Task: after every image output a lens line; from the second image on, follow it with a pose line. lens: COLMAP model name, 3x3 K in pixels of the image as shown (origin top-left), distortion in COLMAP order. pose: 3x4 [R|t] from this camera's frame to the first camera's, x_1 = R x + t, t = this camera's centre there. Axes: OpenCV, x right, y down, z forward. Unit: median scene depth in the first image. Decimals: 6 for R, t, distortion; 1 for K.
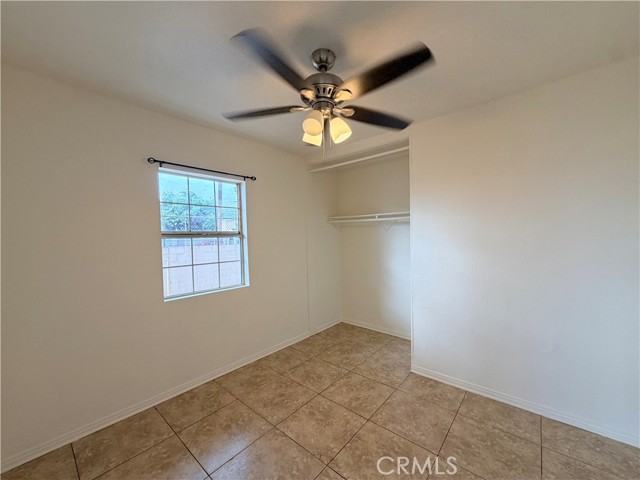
lens RADIAL K [[254.8, 0, 319.8], [0, 254.8, 241.1], [0, 0, 1]] dist [0.001356, 0.000043]
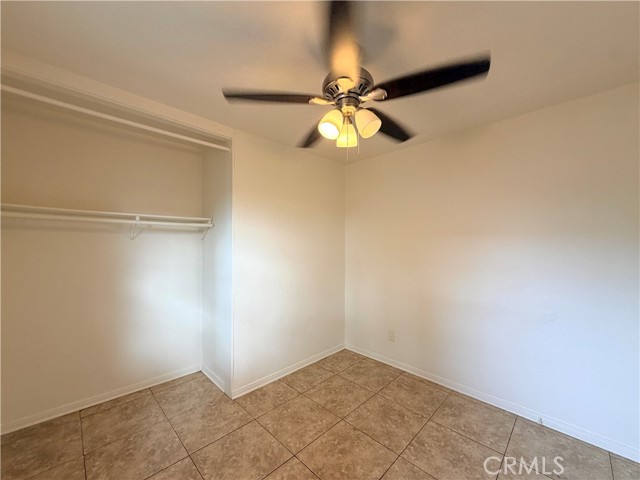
lens RADIAL K [[254.8, 0, 319.8], [0, 254.8, 241.1], [0, 0, 1]] dist [0.001356, 0.000043]
pose [[0.072994, 0.033381, 0.996774, -0.551109], [0.016023, 0.999271, -0.034638, -0.006176], [-0.997204, 0.018500, 0.072406, 0.651389]]
